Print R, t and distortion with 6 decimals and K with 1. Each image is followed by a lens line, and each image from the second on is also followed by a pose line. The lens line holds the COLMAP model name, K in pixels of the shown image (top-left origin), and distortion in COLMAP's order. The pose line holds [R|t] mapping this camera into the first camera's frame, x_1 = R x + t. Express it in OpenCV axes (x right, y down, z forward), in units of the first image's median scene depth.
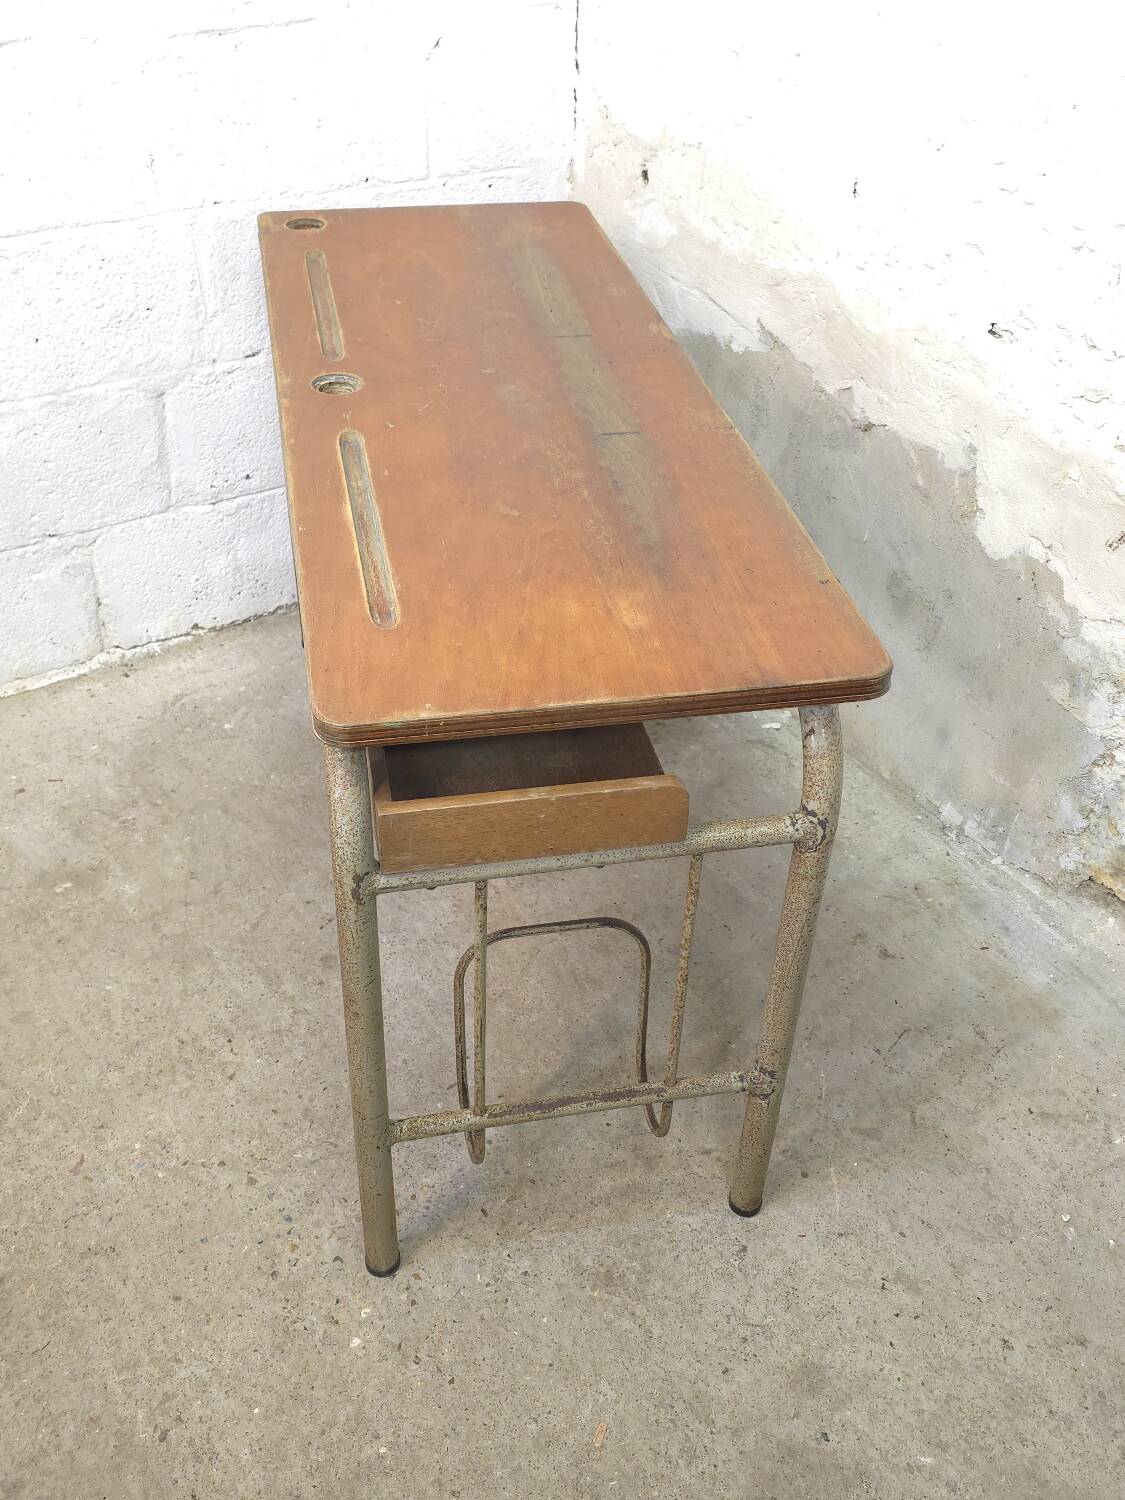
lens RADIAL K [[1459.6, 0, 569.2], [0, 1459.6, 746.8], [0, 0, 1]] dist [0.090227, -0.139200]
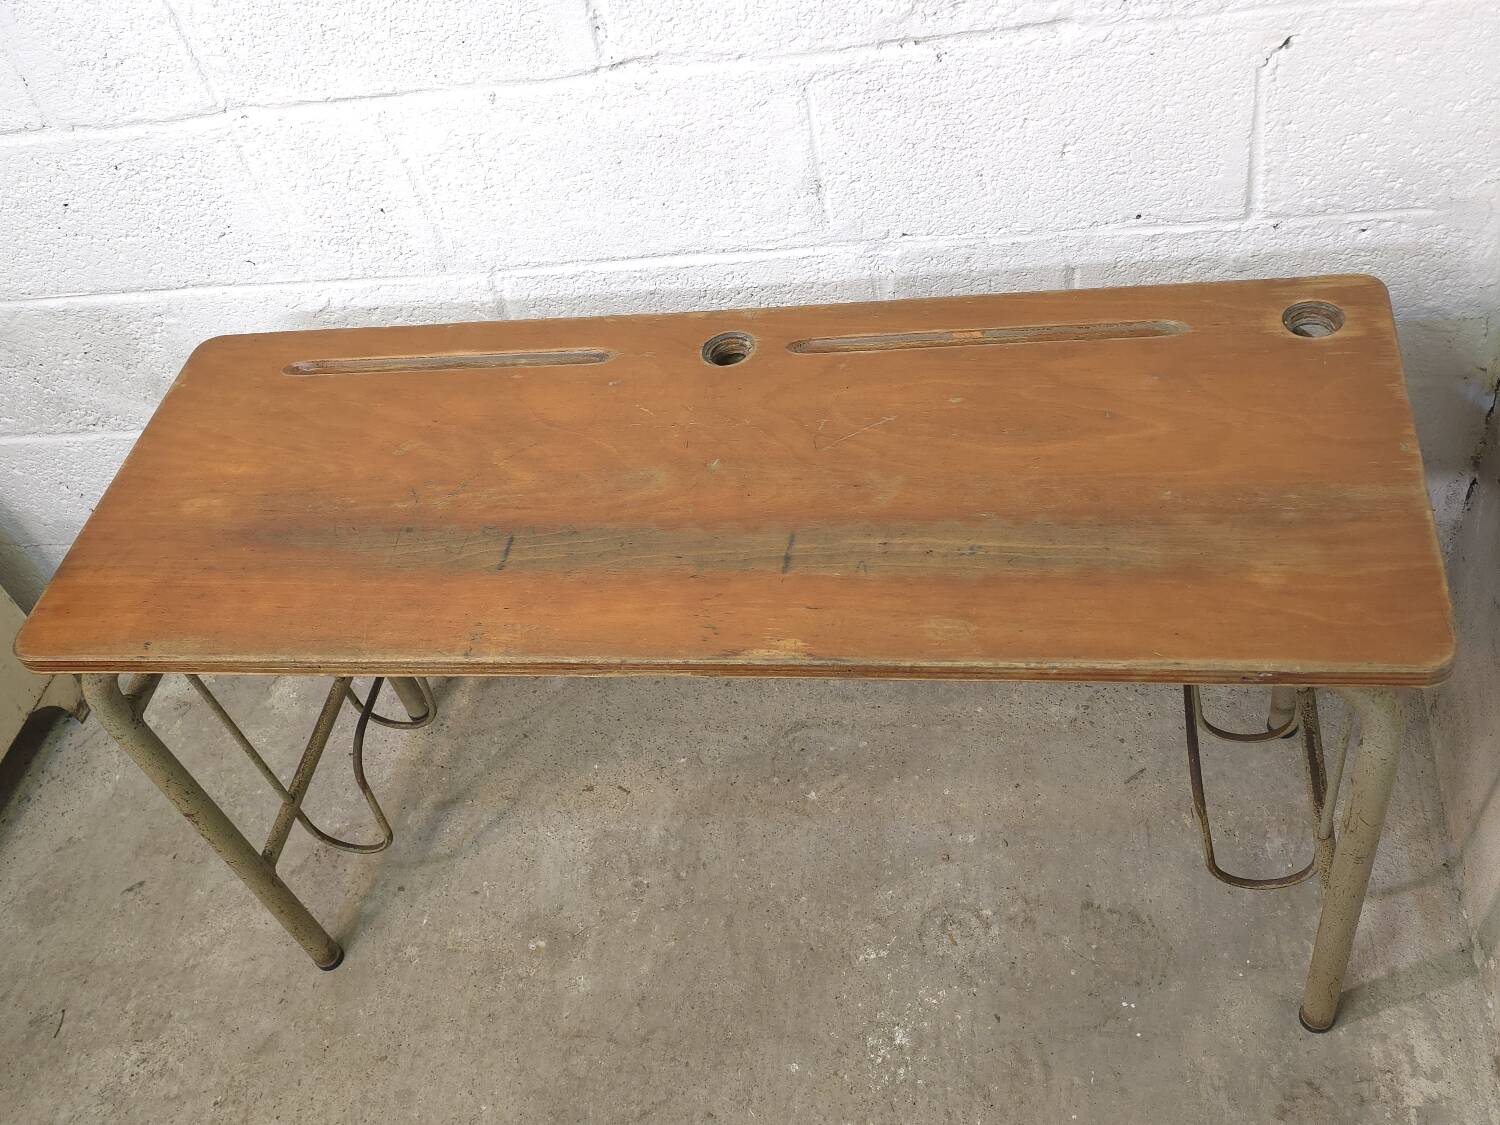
lens RADIAL K [[1453.8, 0, 742.5], [0, 1453.8, 559.4], [0, 0, 1]] dist [0.090241, -0.132627]
pose [[0.718945, 0.376997, -0.583945, 0.216604], [-0.227413, 0.921472, 0.314918, -0.475240], [0.656812, -0.093612, 0.748221, 0.414549]]
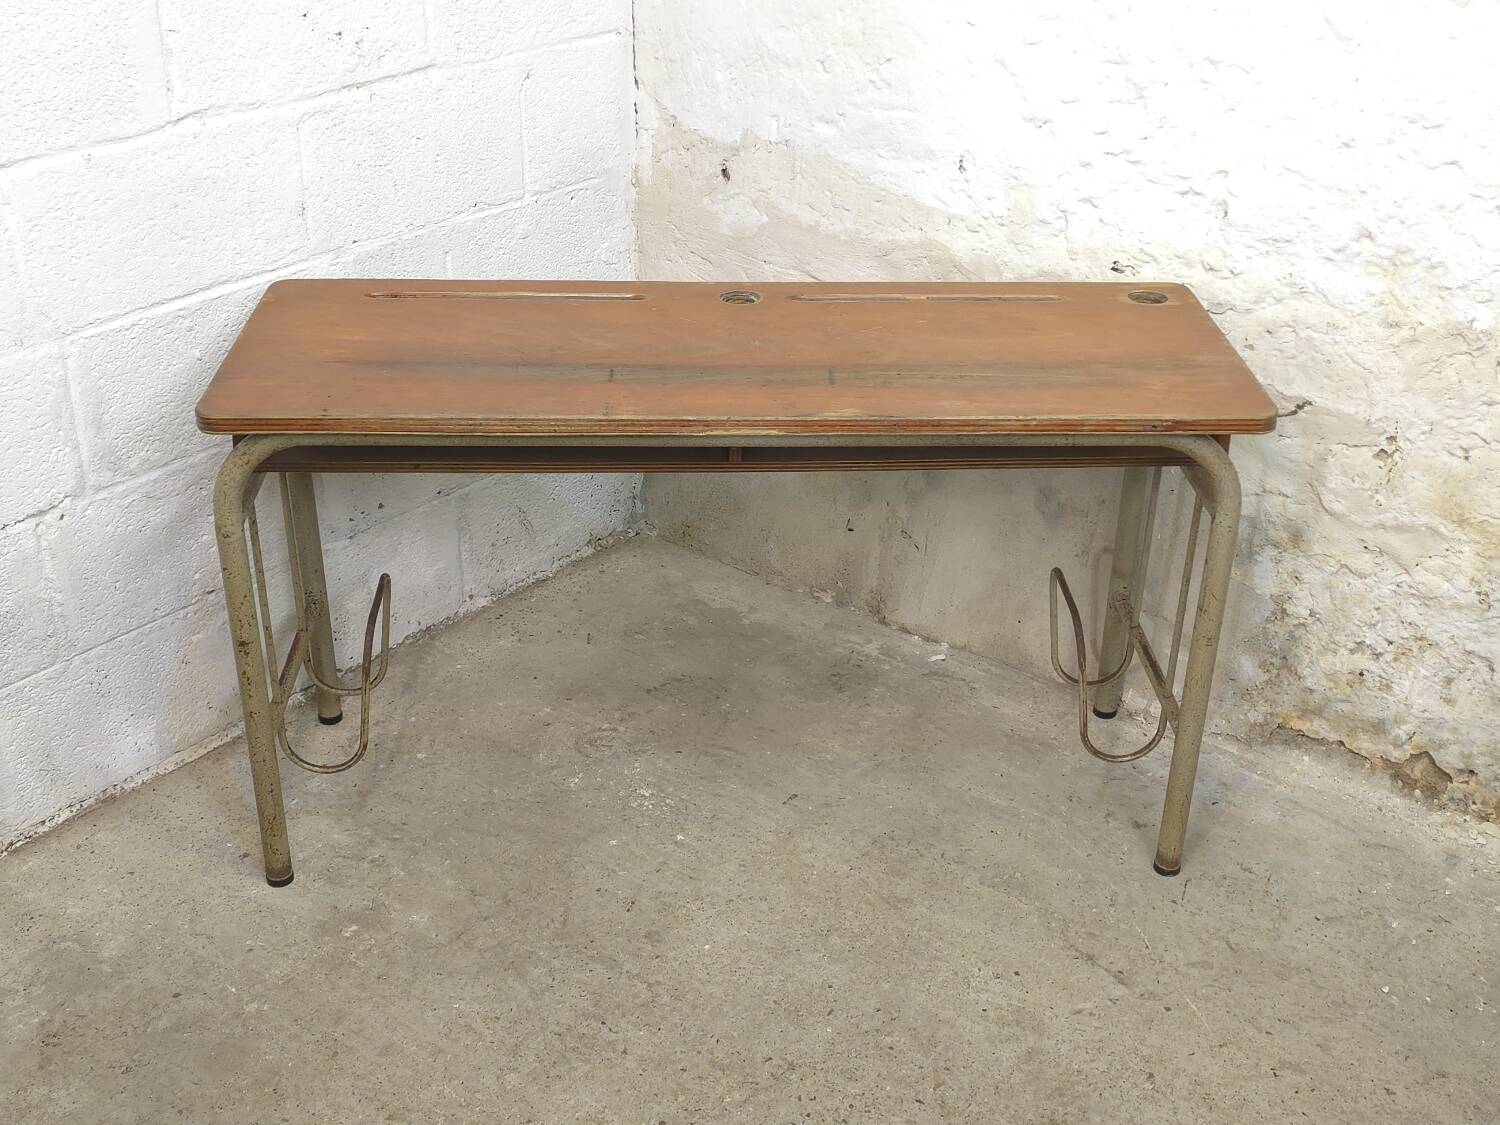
lens RADIAL K [[1796.3, 0, 749.8], [0, 1796.3, 555.9], [0, 0, 1]] dist [0.144638, -0.321948]
pose [[0.950985, -0.159082, 0.265180, -0.381858], [0.197171, 0.972539, -0.123662, 0.056738], [-0.238225, 0.169886, 0.956236, -0.248521]]
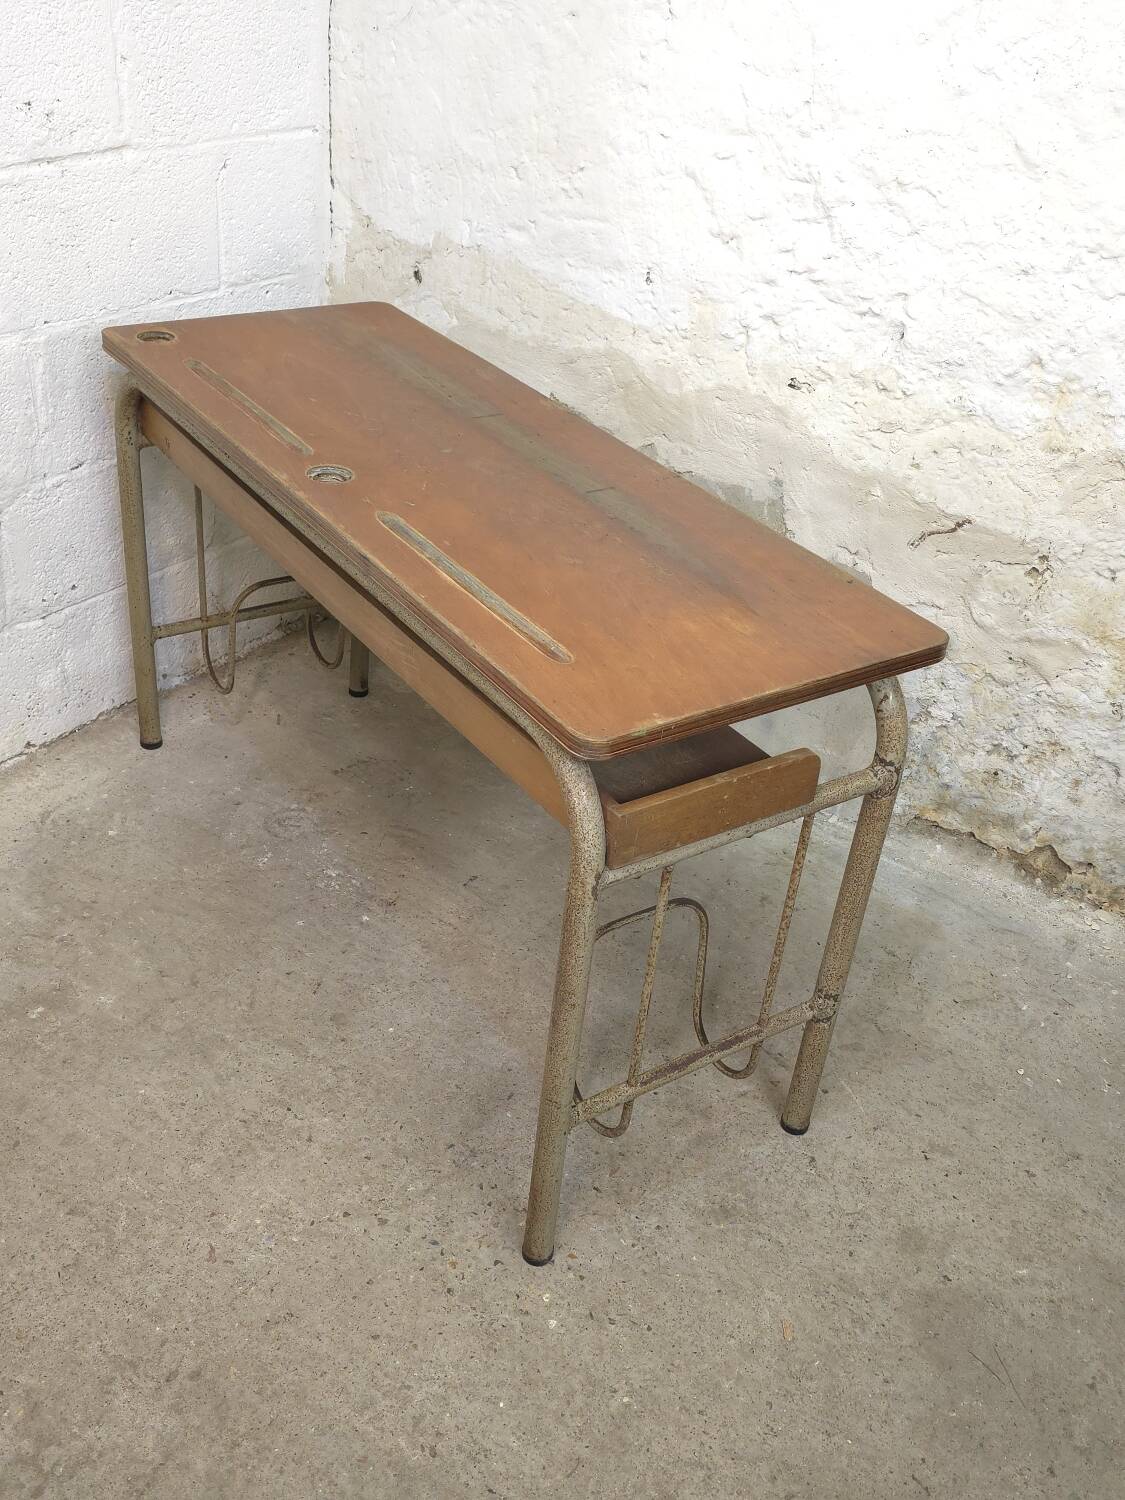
lens RADIAL K [[1453.8, 0, 545.8], [0, 1453.8, 739.8], [0, 0, 1]] dist [0.090241, -0.132627]
pose [[0.926357, -0.159431, 0.341240, -0.344151], [0.179388, 0.983393, -0.027528, 0.004810], [-0.331184, 0.086715, 0.939573, -0.046124]]
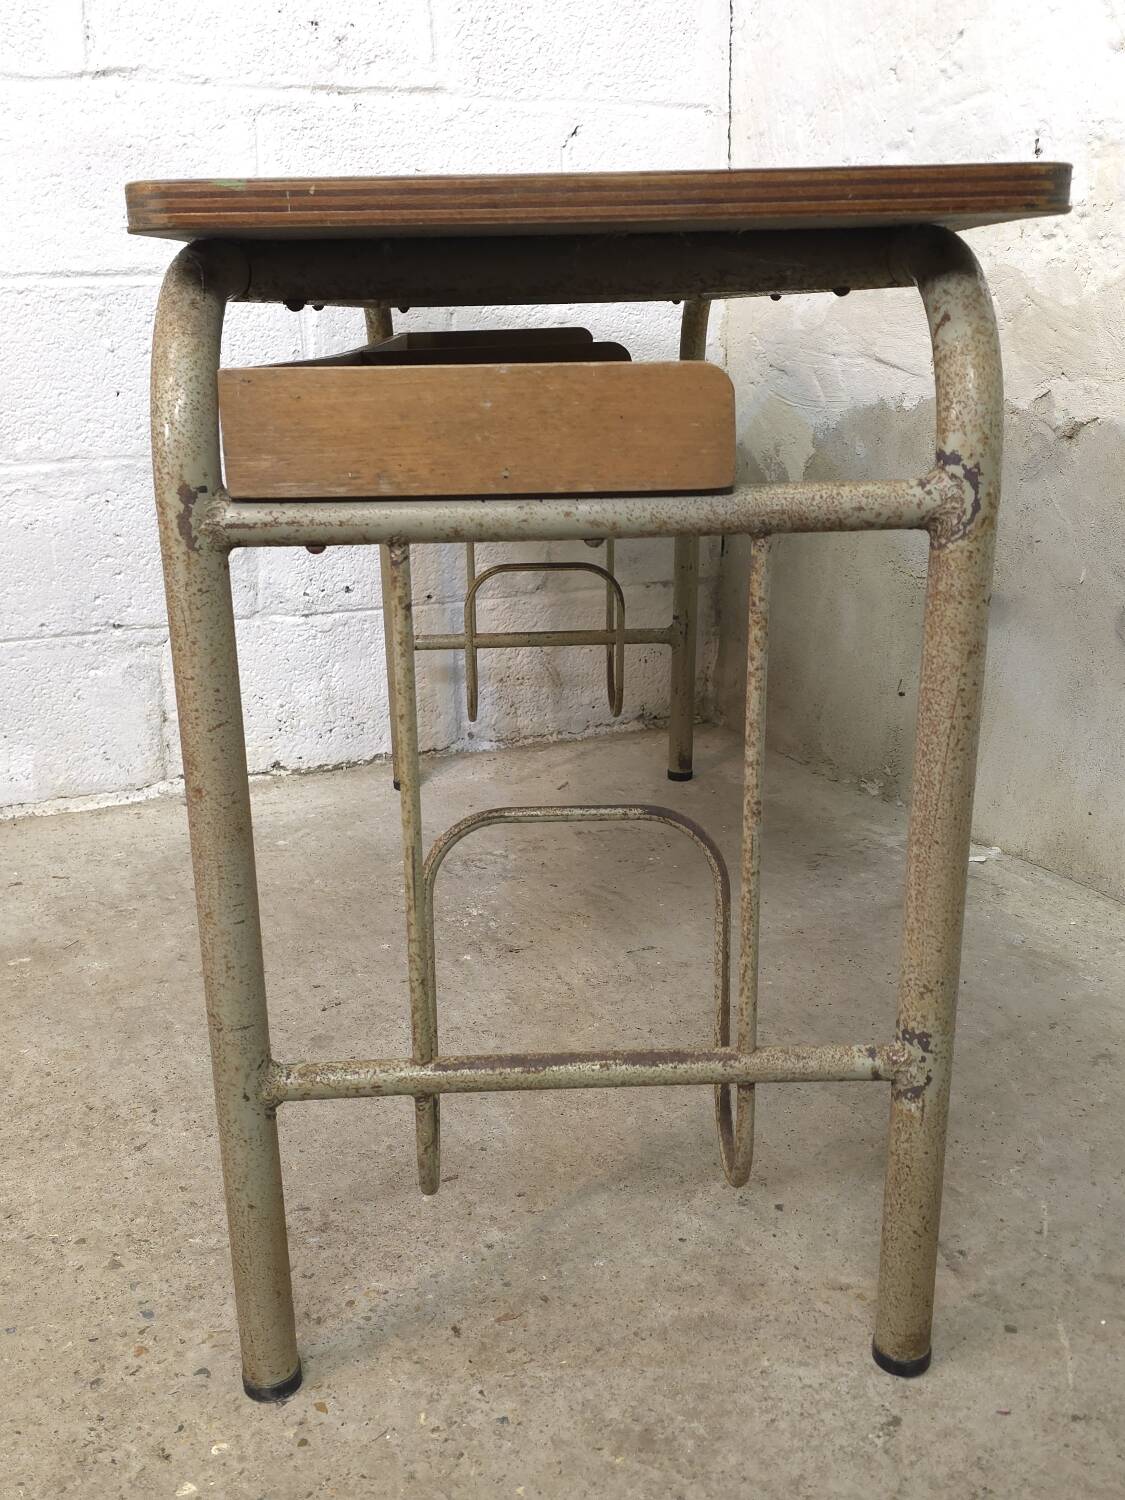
lens RADIAL K [[1457.8, 0, 552.2], [0, 1457.8, 748.8], [0, 0, 1]] dist [0.075708, -0.105541]
pose [[0.983784, -0.000131, -0.179360, 0.073897], [-0.061802, 0.938512, -0.339671, 0.243117], [0.168376, 0.345248, 0.923284, 0.301527]]
